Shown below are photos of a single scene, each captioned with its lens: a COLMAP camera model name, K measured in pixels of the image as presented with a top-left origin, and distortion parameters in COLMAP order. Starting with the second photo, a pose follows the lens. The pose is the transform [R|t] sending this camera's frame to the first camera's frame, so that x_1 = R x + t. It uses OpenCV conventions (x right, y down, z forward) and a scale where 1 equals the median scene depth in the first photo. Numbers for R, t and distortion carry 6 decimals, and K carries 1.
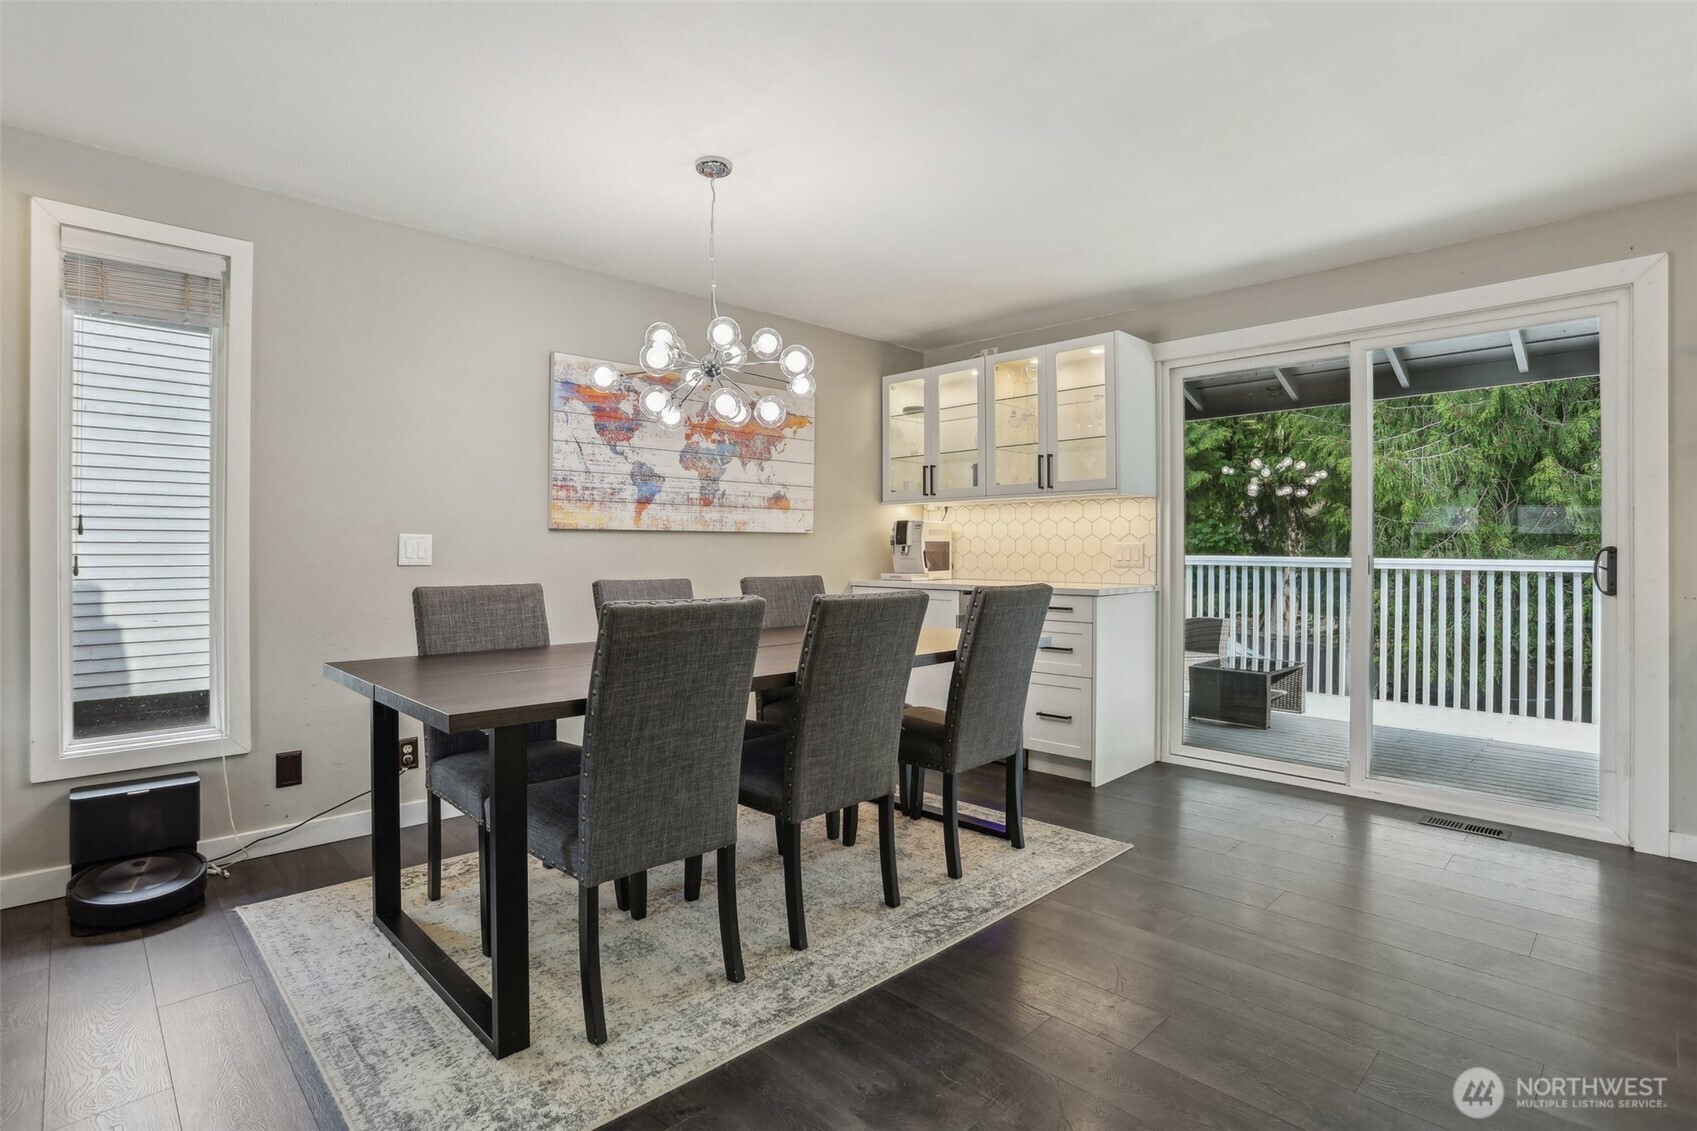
lens RADIAL K [[832.5, 0, 850.8], [0, 832.5, 557.5], [0, 0, 1]] dist [-0.044187, 0.009932]
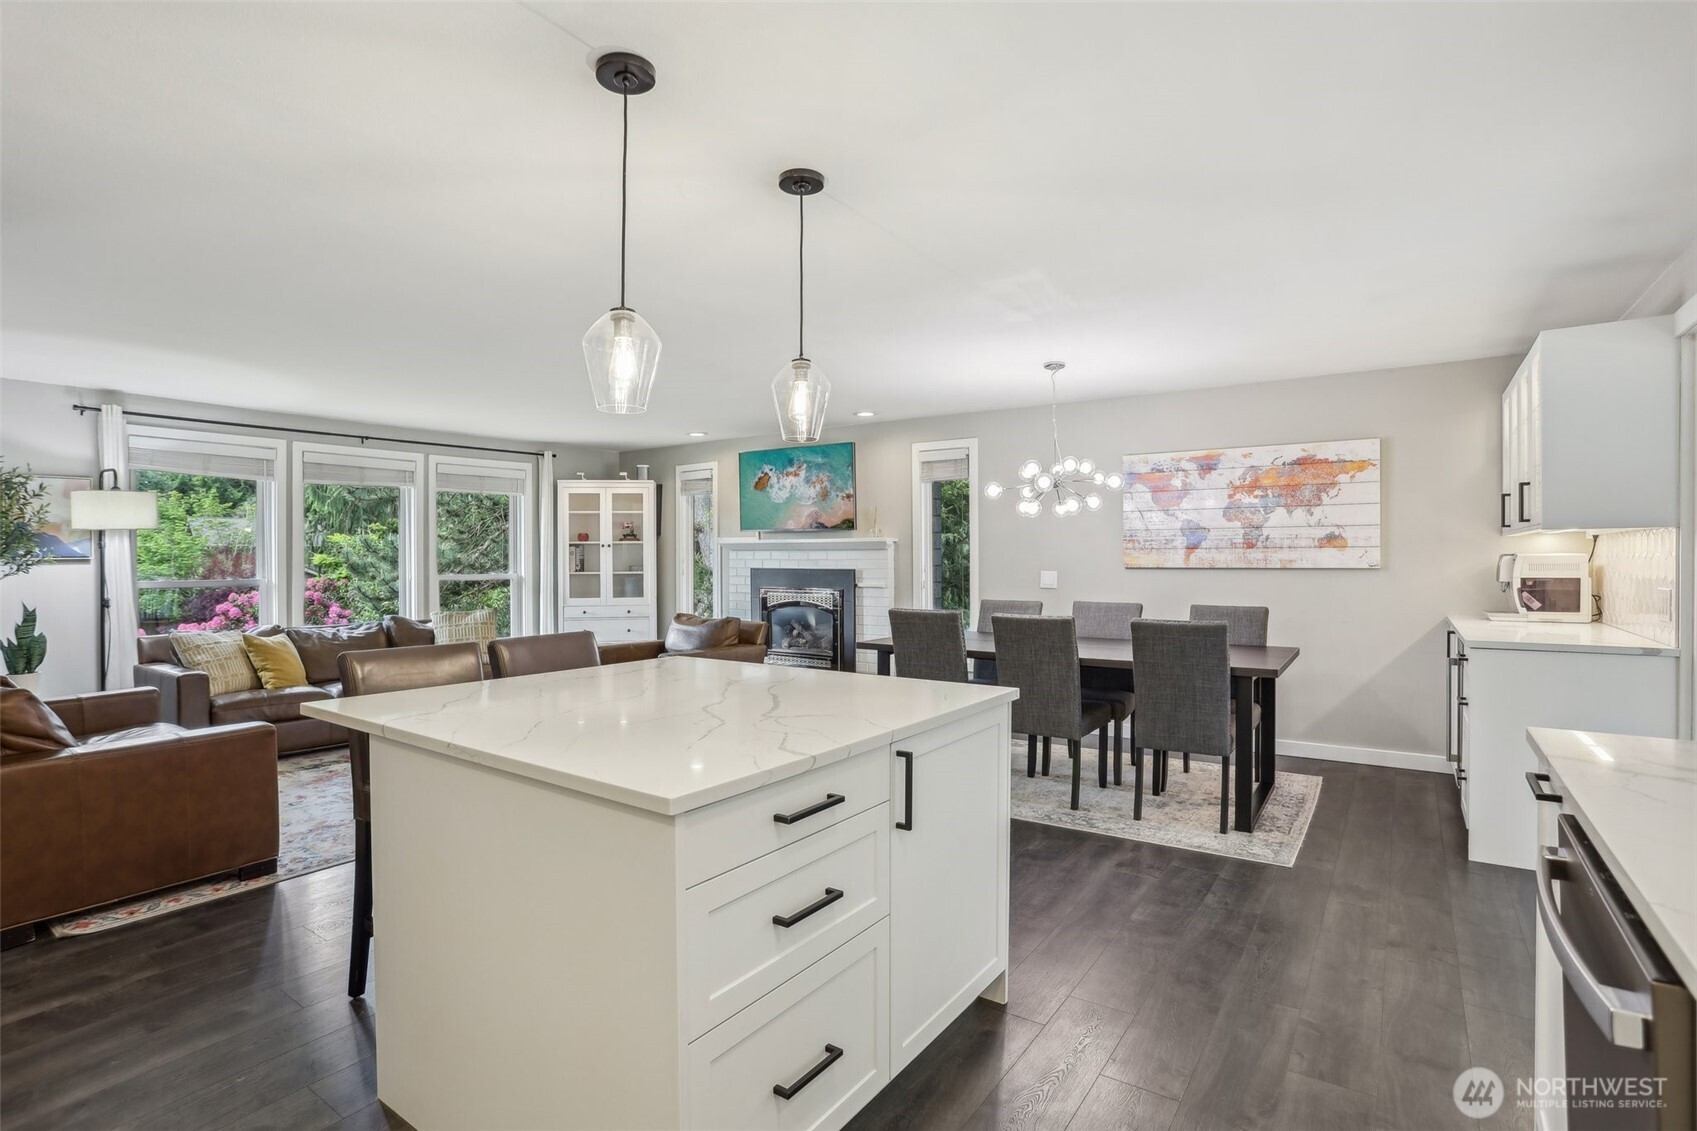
lens RADIAL K [[832.5, 0, 848.4], [0, 832.5, 559.8], [0, 0, 1]] dist [-0.044187, 0.009932]
pose [[0.208764, 0.006243, -0.977946, 0.992063], [-0.002427, 0.999980, 0.005866, -0.052865], [0.977963, 0.001149, 0.208775, 0.138852]]
